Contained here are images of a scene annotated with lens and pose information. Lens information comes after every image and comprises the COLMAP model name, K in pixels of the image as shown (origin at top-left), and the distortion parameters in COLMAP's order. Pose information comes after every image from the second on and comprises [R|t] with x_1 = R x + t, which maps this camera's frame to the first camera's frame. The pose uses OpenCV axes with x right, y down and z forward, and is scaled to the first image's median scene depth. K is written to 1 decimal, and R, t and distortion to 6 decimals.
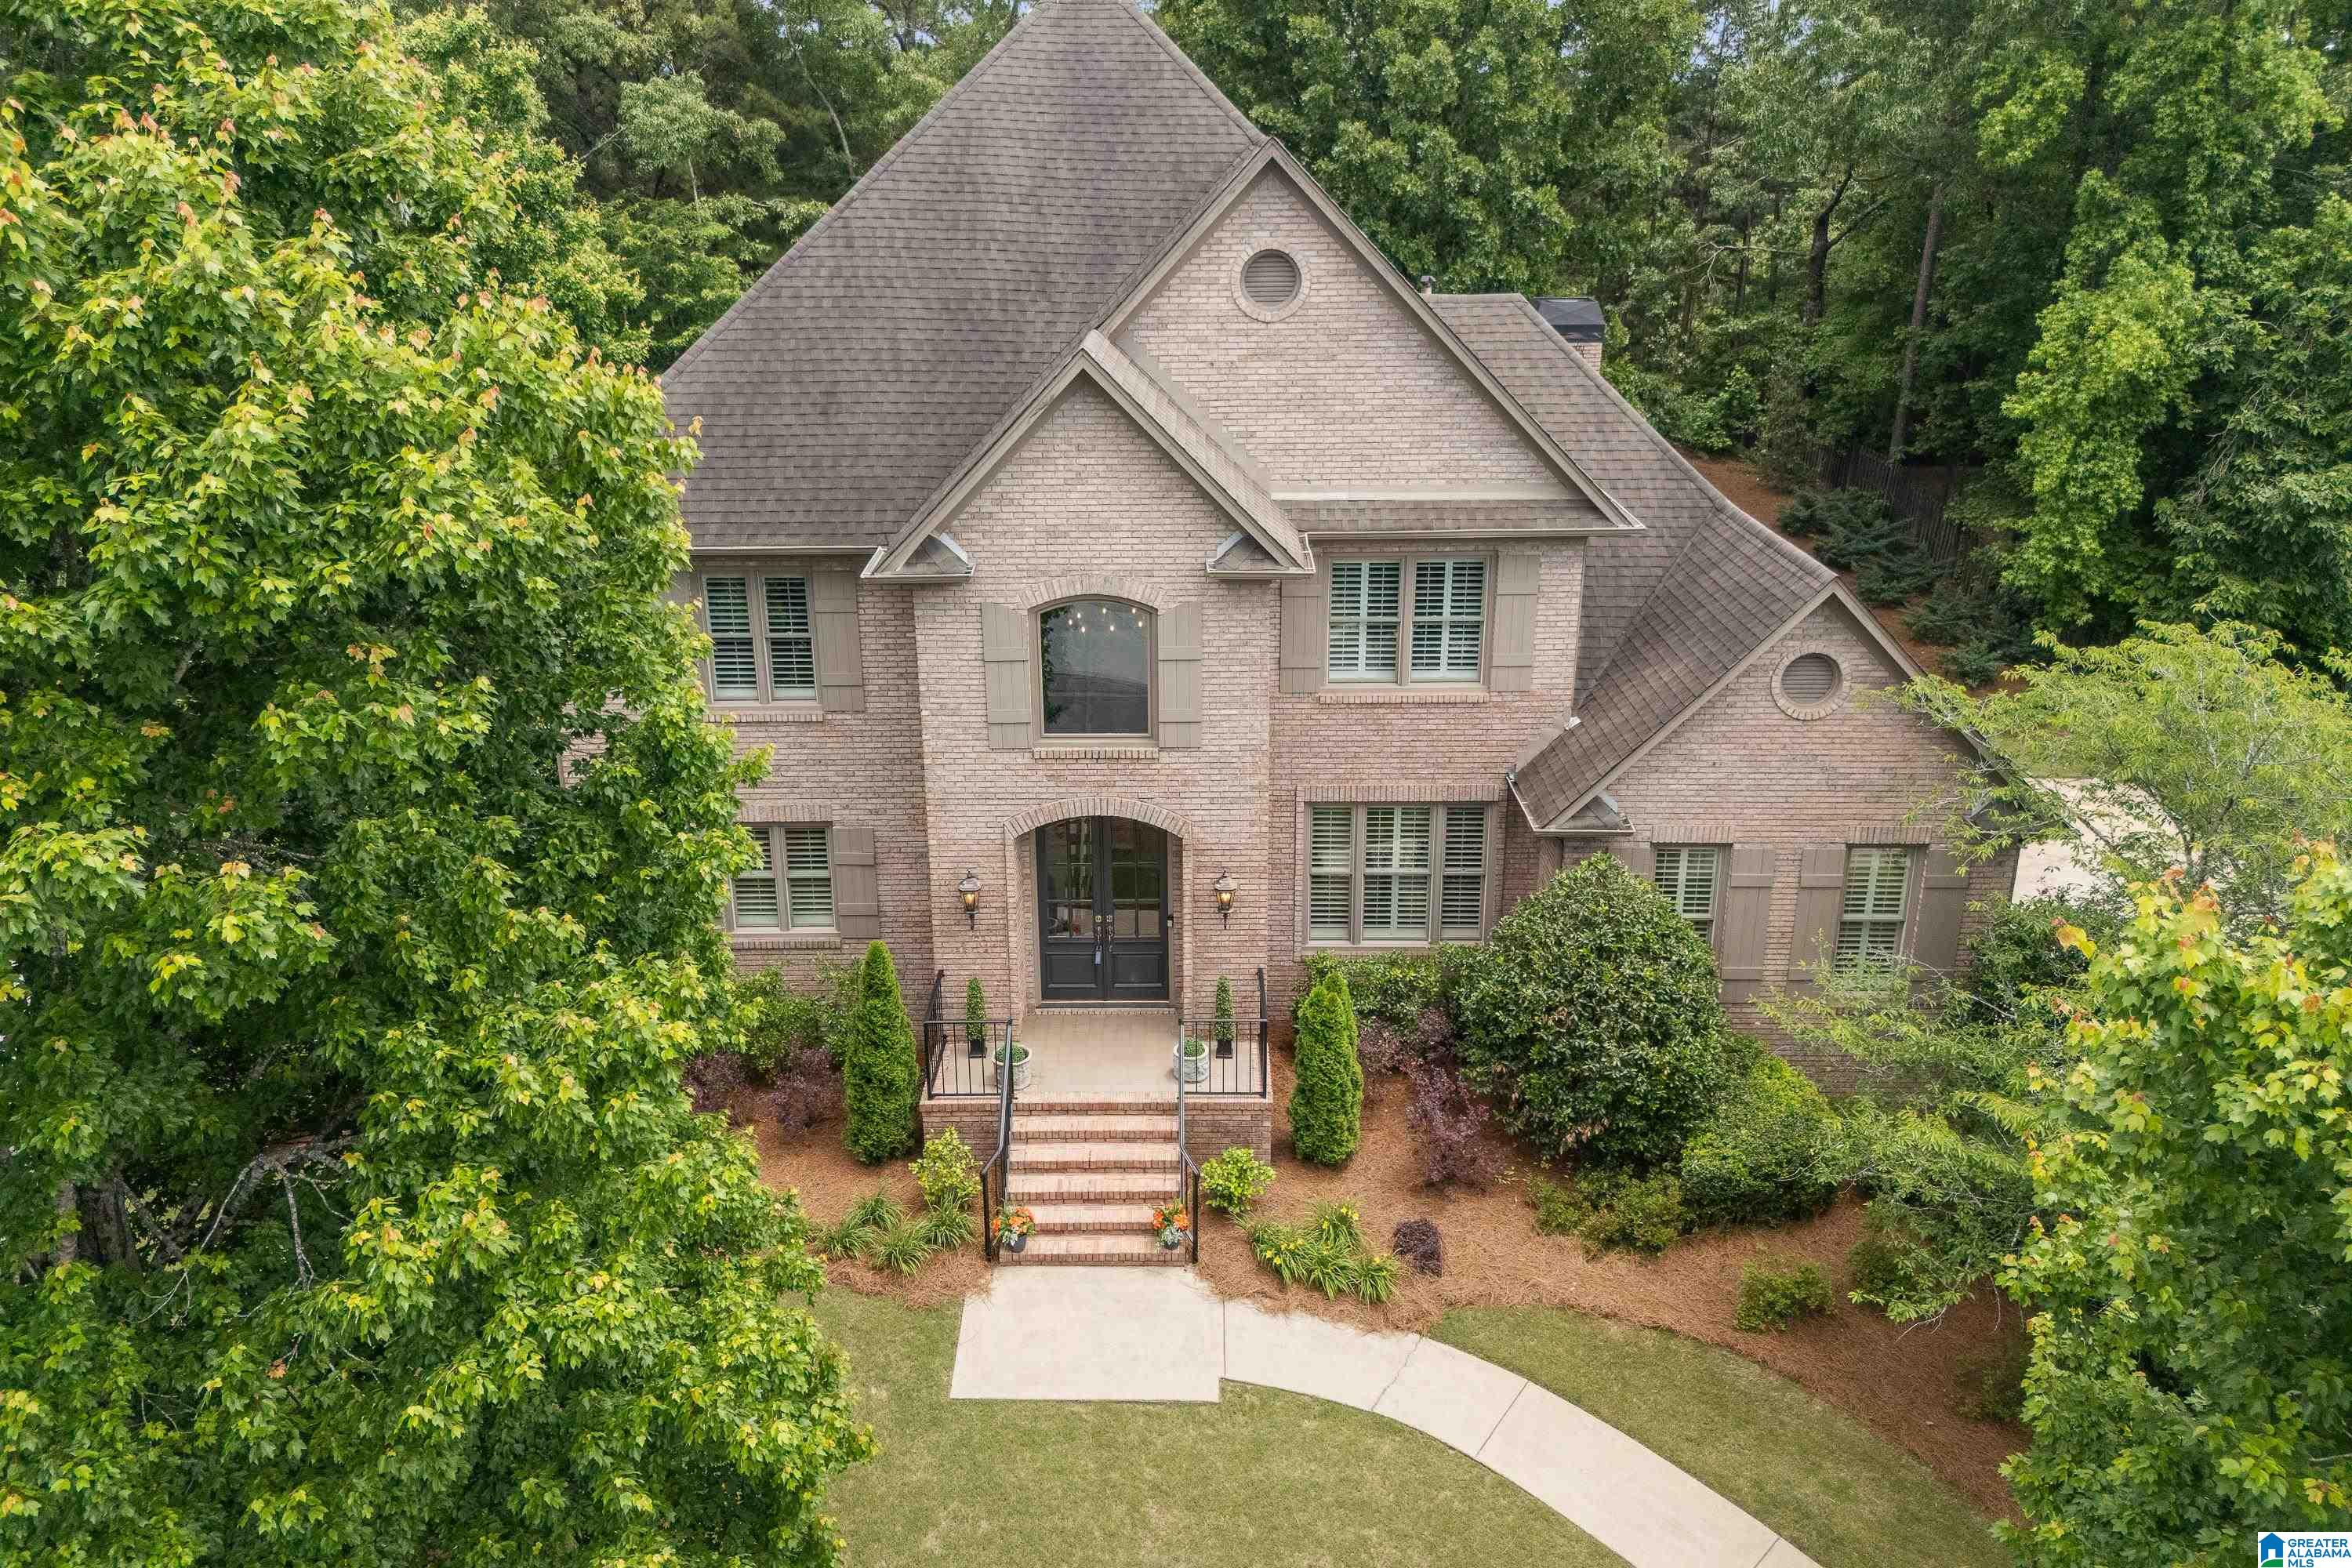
lens RADIAL K [[1680.8, 0, 1178.7], [0, 1680.8, 795.7], [0, 0, 1]] dist [0.057899, -0.007600]
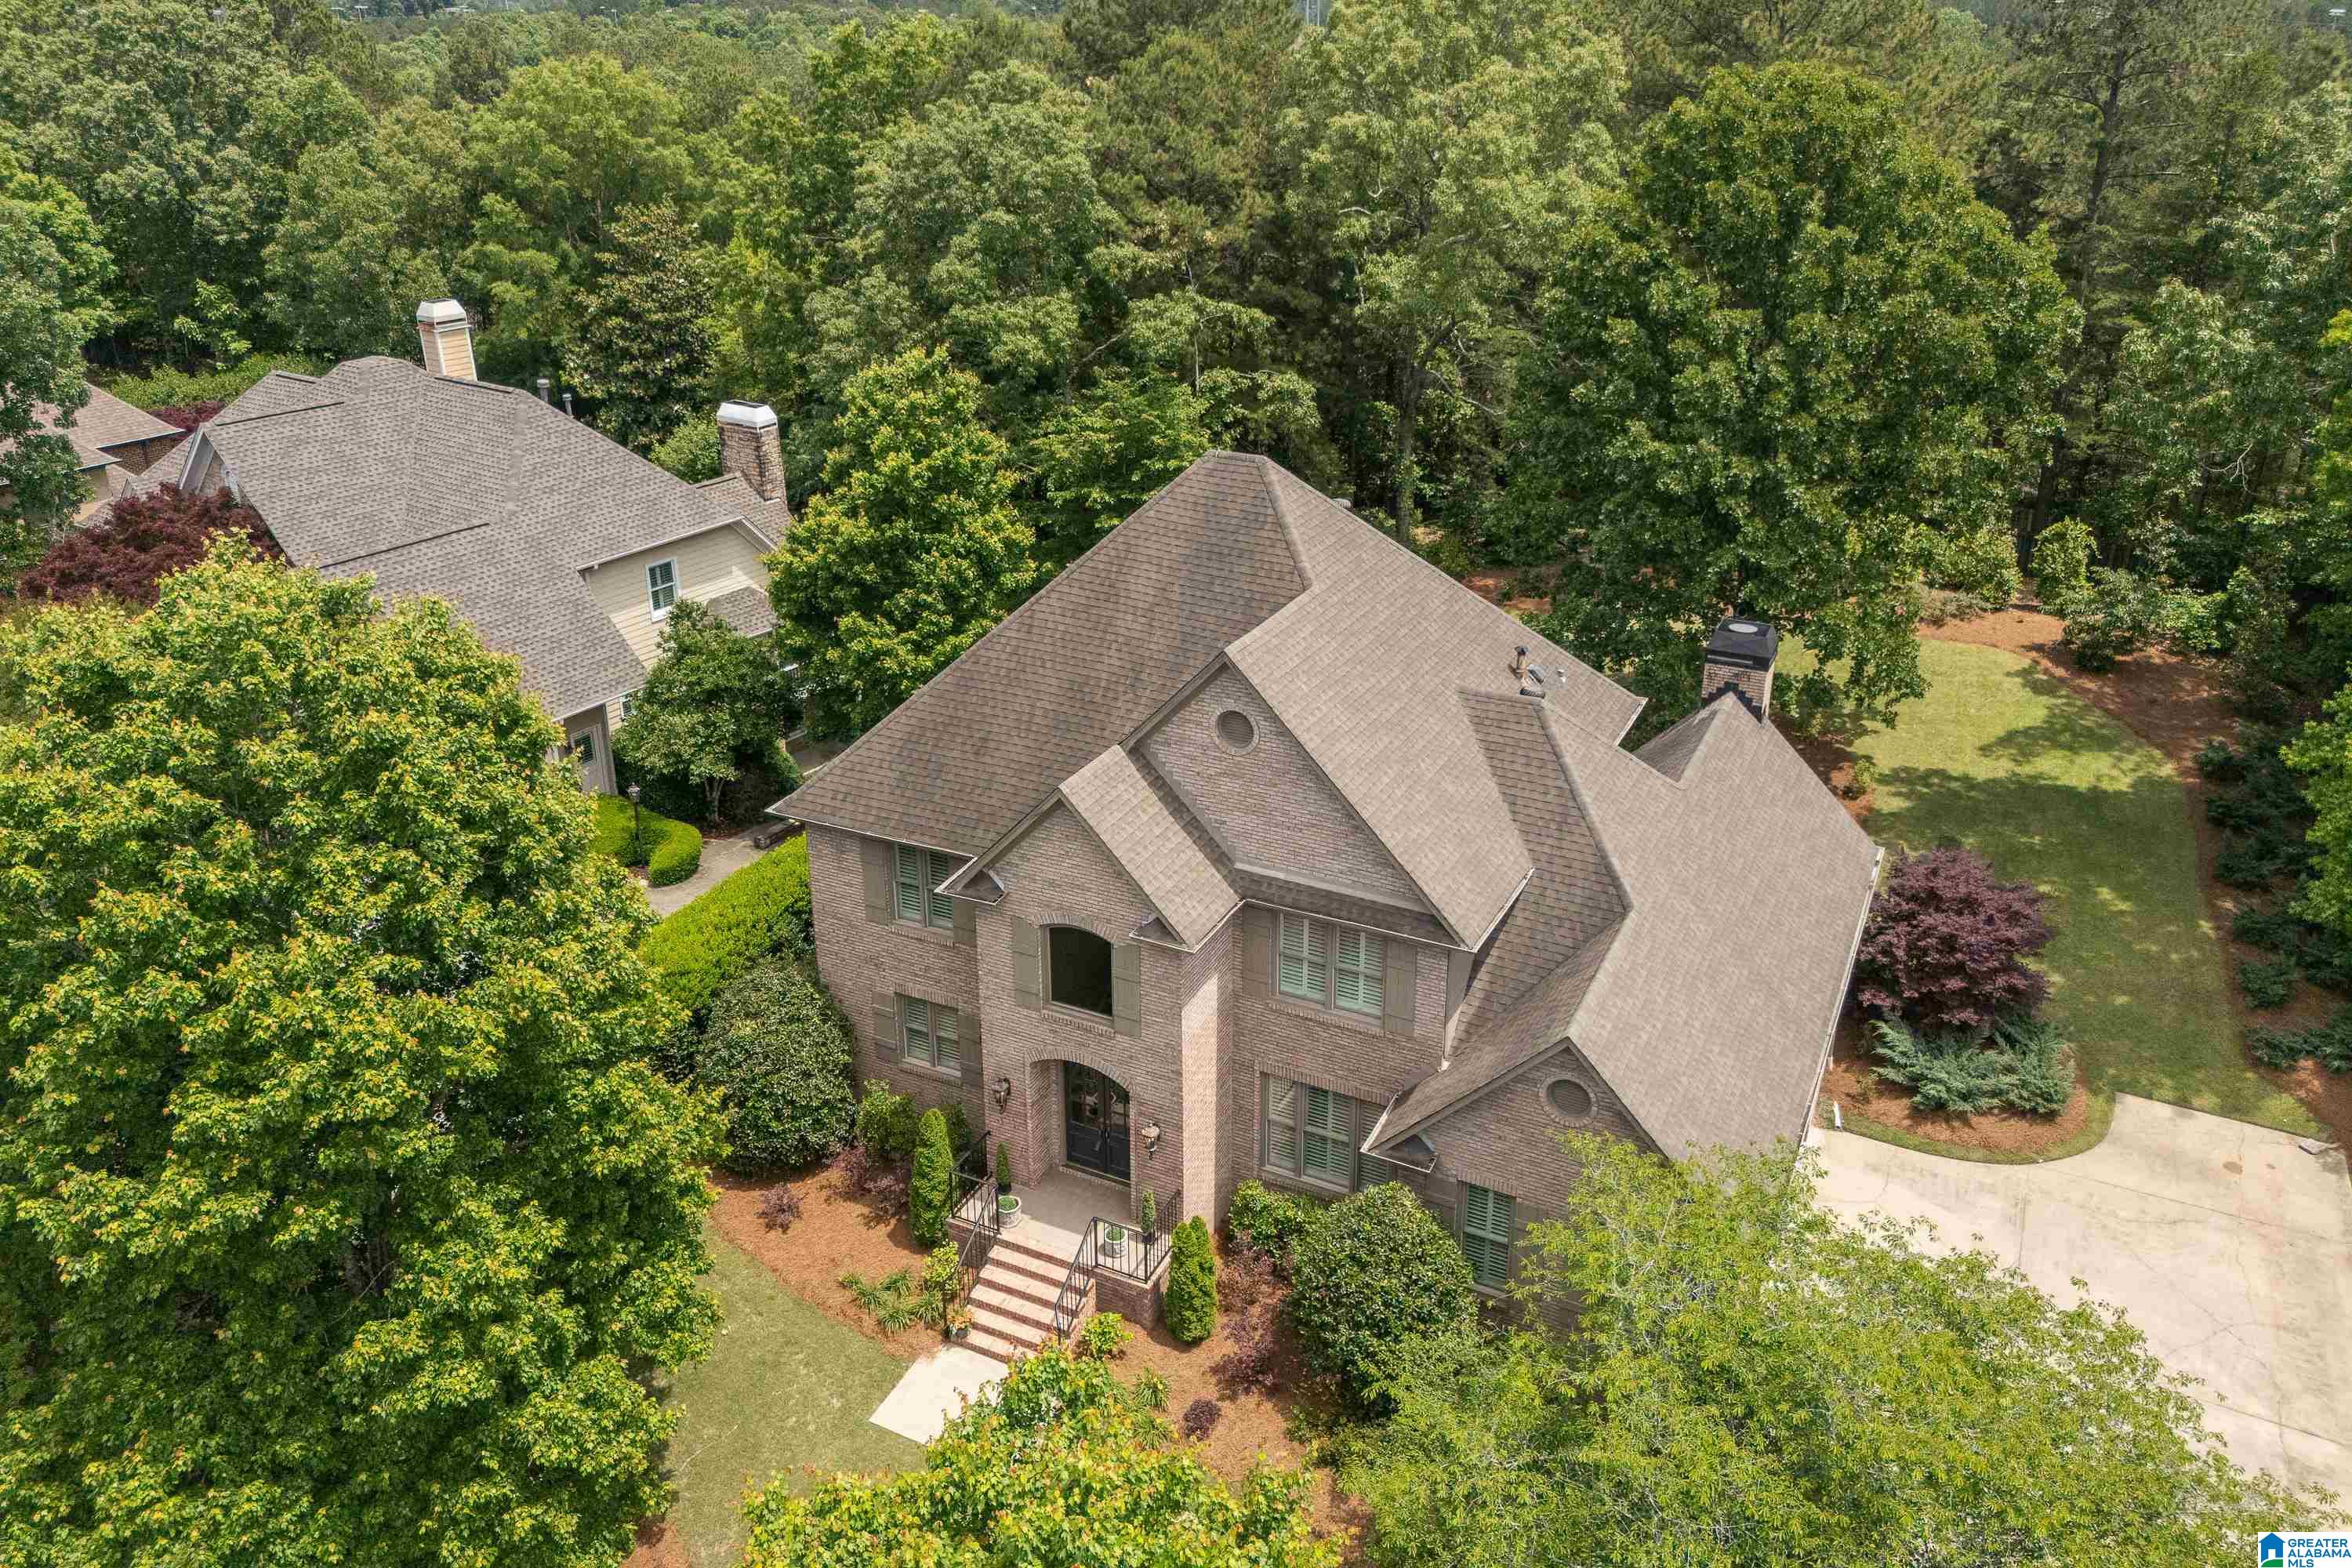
lens RADIAL K [[1680.8, 0, 1178.4], [0, 1680.8, 771.9], [0, 0, 1]] dist [0.057899, -0.007600]
pose [[0.900071, 0.172602, -0.400101, 0.583356], [-0.153122, 0.984929, 0.080428, -0.376005], [0.407953, -0.011127, 0.912935, -0.312667]]
